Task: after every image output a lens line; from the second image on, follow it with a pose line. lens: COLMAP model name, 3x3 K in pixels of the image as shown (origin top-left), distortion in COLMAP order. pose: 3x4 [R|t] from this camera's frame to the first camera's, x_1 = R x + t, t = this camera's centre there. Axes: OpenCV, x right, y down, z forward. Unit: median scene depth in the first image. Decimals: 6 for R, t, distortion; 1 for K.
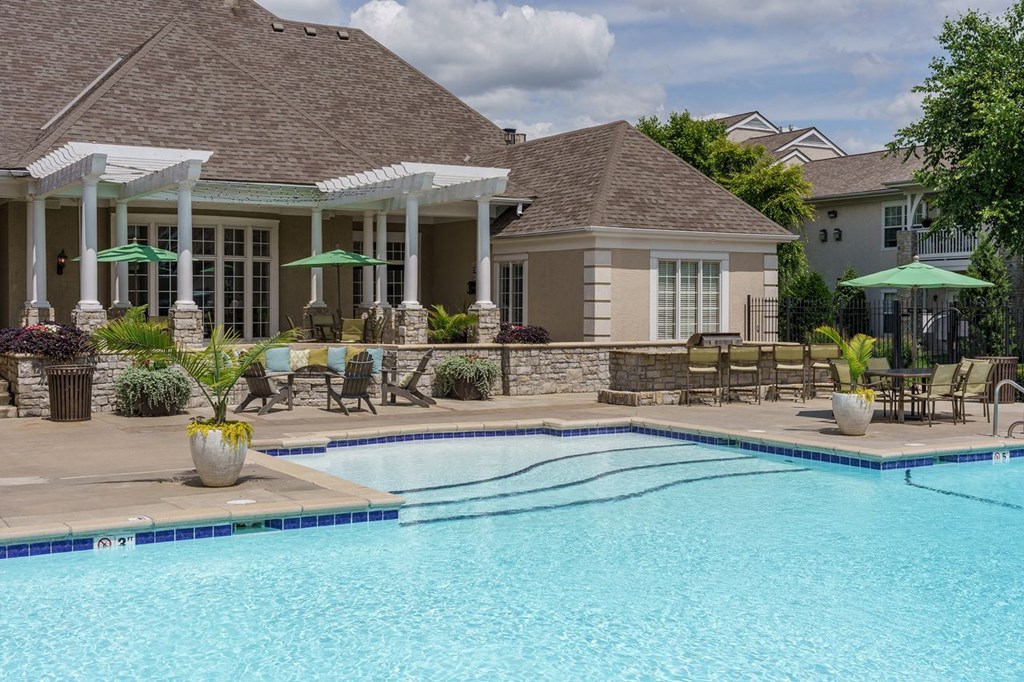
lens RADIAL K [[1208.3, 0, 512.0], [0, 1208.3, 341.0], [0, 0, 1]] dist [0.005487, 0.015285]
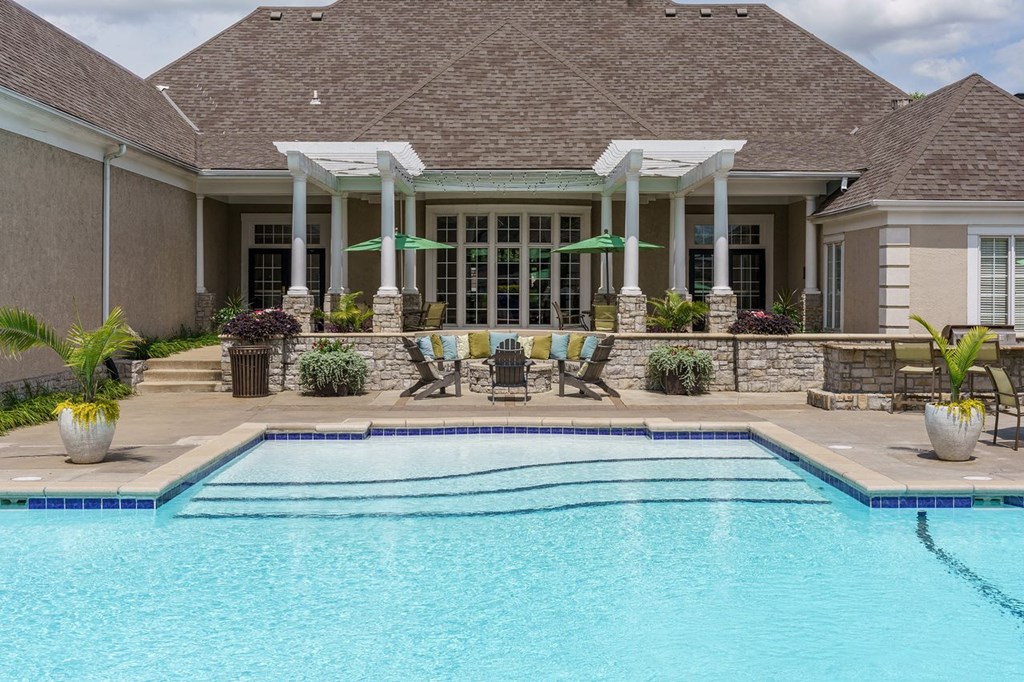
lens RADIAL K [[1192.9, 0, 512.3], [0, 1192.9, 302.2], [0, 0, 1]] dist [0.002749, 0.005301]
pose [[0.862645, 0.003900, -0.505795, 0.279363], [-0.015212, 0.999718, -0.018236, -0.002465], [0.505581, 0.023425, 0.862461, 0.139027]]
